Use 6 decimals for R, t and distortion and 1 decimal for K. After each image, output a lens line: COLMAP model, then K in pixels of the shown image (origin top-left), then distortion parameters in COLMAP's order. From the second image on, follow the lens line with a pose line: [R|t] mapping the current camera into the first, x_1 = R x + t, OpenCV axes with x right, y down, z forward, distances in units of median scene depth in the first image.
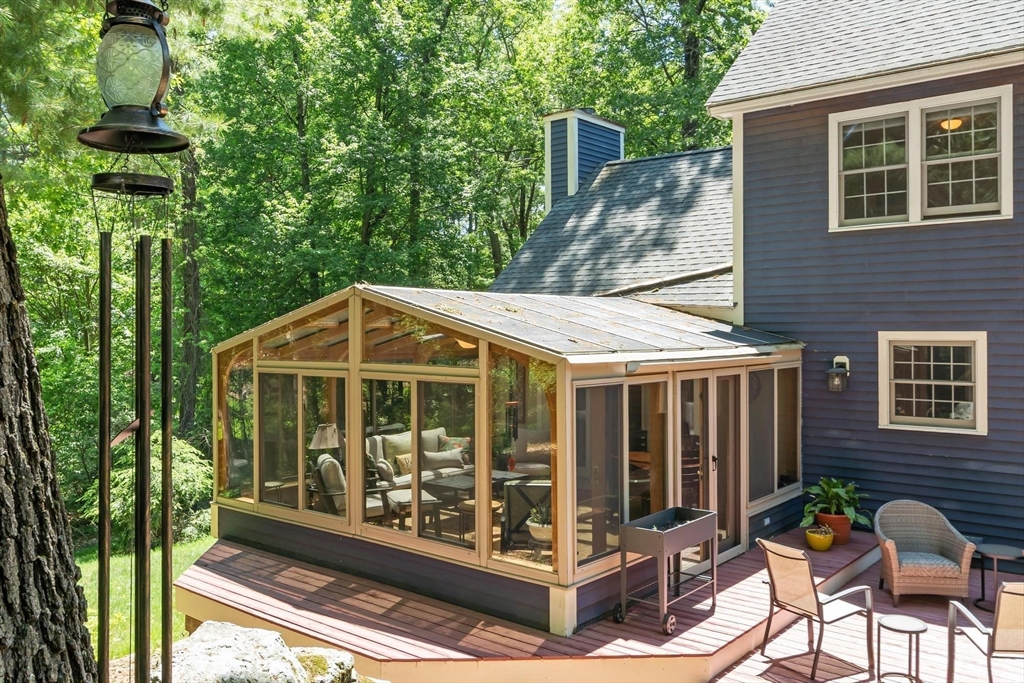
lens RADIAL K [[865.9, 0, 480.4], [0, 865.9, 326.4], [0, 0, 1]] dist [0.025058, -0.021365]
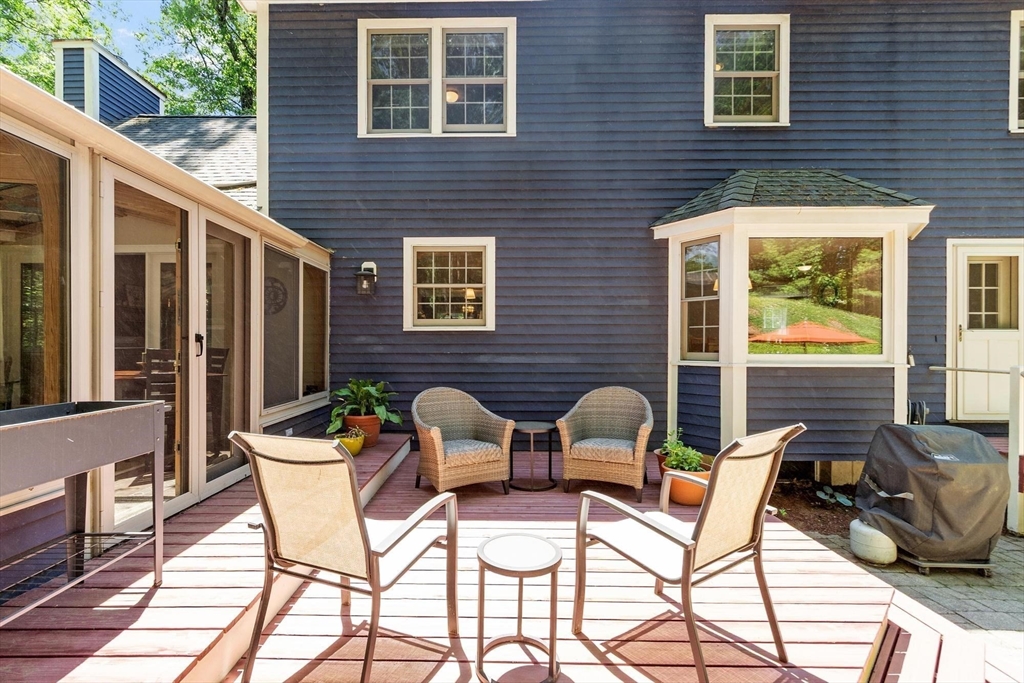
lens RADIAL K [[482.5, 0, 504.3], [0, 482.5, 343.8], [0, 0, 1]] dist [0.001968, -0.000478]
pose [[0.761621, 0.005095, 0.648002, 0.184544], [-0.004477, 0.999987, -0.002601, 0.138647], [-0.648007, -0.000920, 0.761634, 0.505083]]
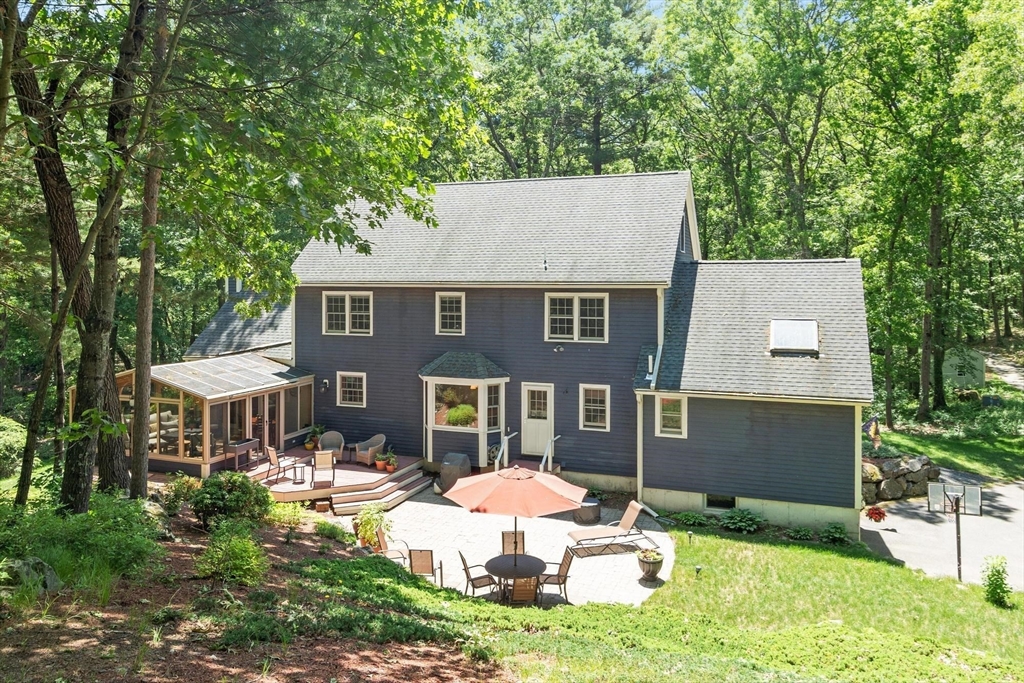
lens RADIAL K [[756.5, 0, 493.0], [0, 756.5, 288.2], [0, 0, 1]] dist [-0.010598, -0.003187]
pose [[0.938607, 0.001128, 0.344986, 0.091283], [-0.003830, 0.999967, 0.007149, -0.293679], [-0.344967, -0.008031, 0.938581, -1.526296]]
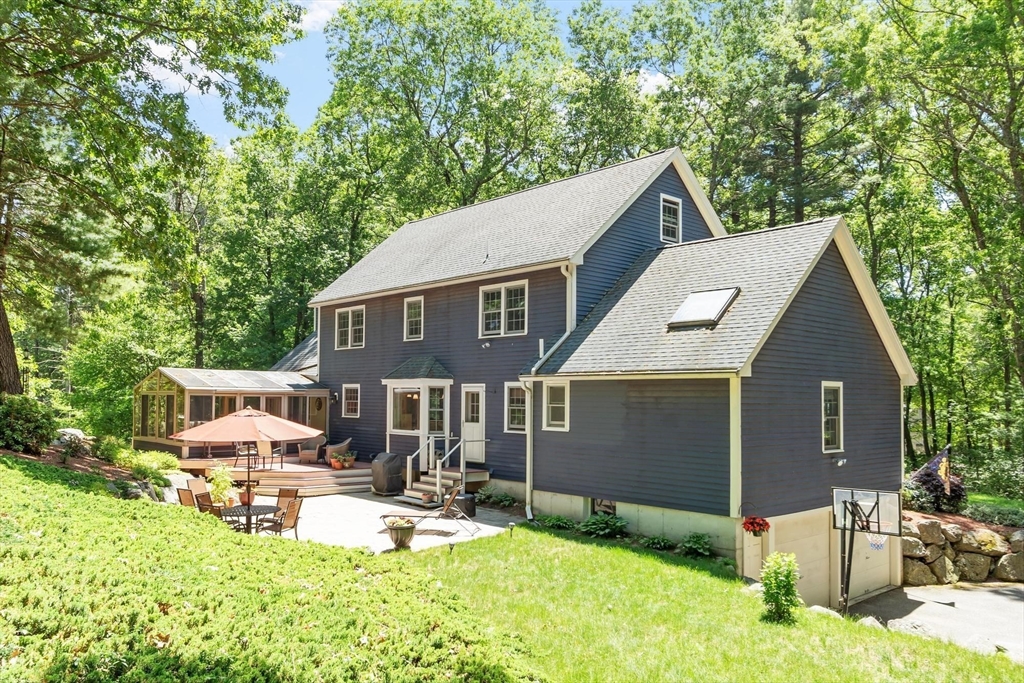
lens RADIAL K [[756.5, 0, 492.3], [0, 756.5, 380.4], [0, 0, 1]] dist [-0.010598, -0.003187]
pose [[0.993446, 0.011374, -0.113734, 1.302089], [-0.014257, 0.999596, -0.024574, 0.050242], [0.113409, 0.026034, 0.993207, -1.542495]]
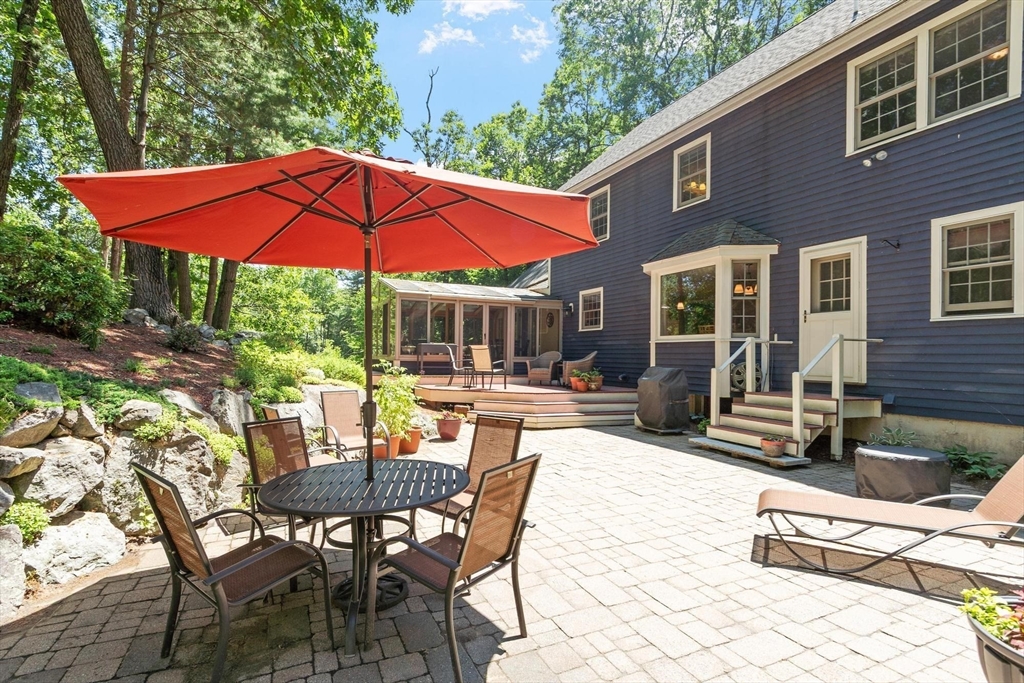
lens RADIAL K [[498.9, 0, 481.0], [0, 498.9, 352.2], [0, 0, 1]] dist [-0.006815, 0.000547]
pose [[0.896624, 0.013978, -0.442573, 0.860741], [-0.019139, 0.999791, -0.007198, 0.196304], [0.442379, 0.014924, 0.896704, -0.372348]]
